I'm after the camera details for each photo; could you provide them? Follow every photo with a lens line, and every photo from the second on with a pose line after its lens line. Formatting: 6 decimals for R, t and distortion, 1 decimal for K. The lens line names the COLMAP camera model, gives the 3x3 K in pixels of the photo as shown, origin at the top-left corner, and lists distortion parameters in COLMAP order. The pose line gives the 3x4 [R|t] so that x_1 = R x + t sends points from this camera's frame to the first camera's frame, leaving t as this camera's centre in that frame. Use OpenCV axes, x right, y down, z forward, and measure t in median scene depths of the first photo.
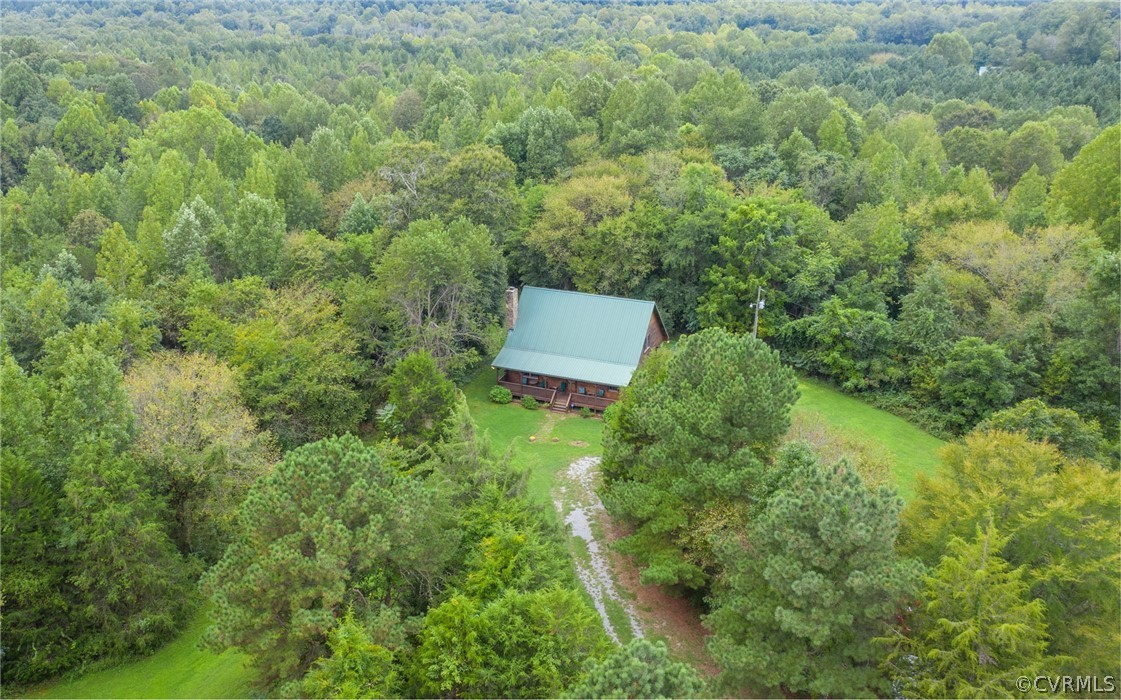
lens RADIAL K [[1016.3, 0, 576.8], [0, 1016.3, 348.9], [0, 0, 1]] dist [-0.012725, -0.002483]
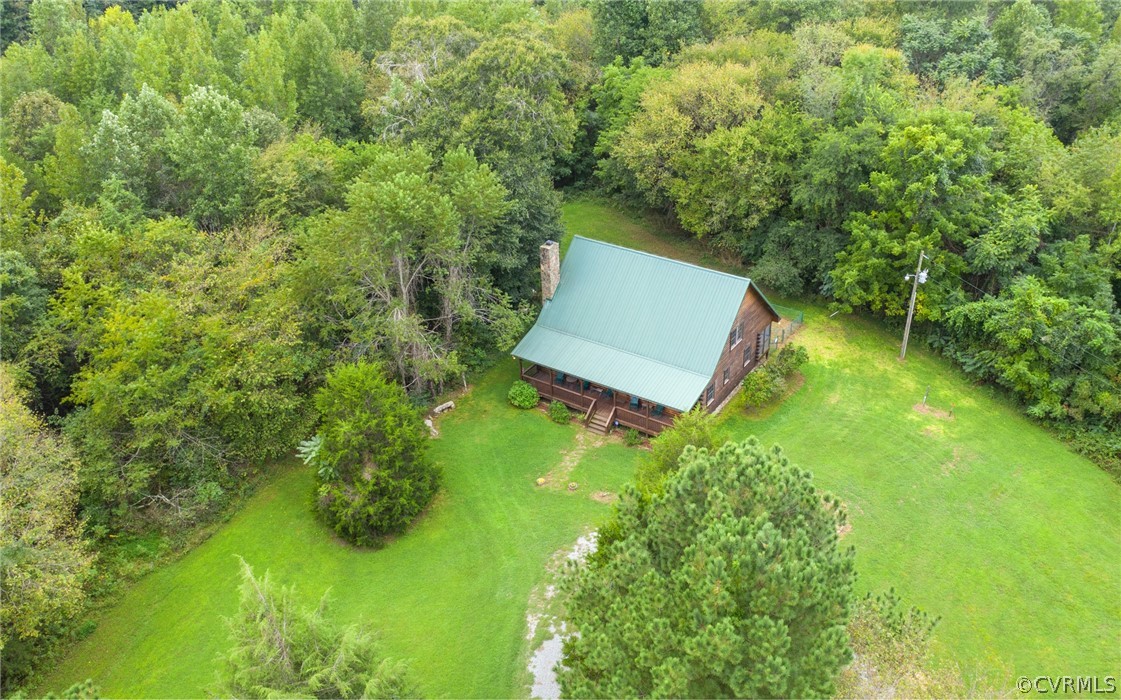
lens RADIAL K [[1155.1, 0, 560.9], [0, 1155.1, 445.0], [0, 0, 1]] dist [-0.002059, -0.031075]
pose [[0.986027, 0.082424, -0.144765, 0.060804], [-0.054471, 0.980771, 0.187404, -0.062928], [0.157428, -0.176900, 0.971557, 0.175828]]
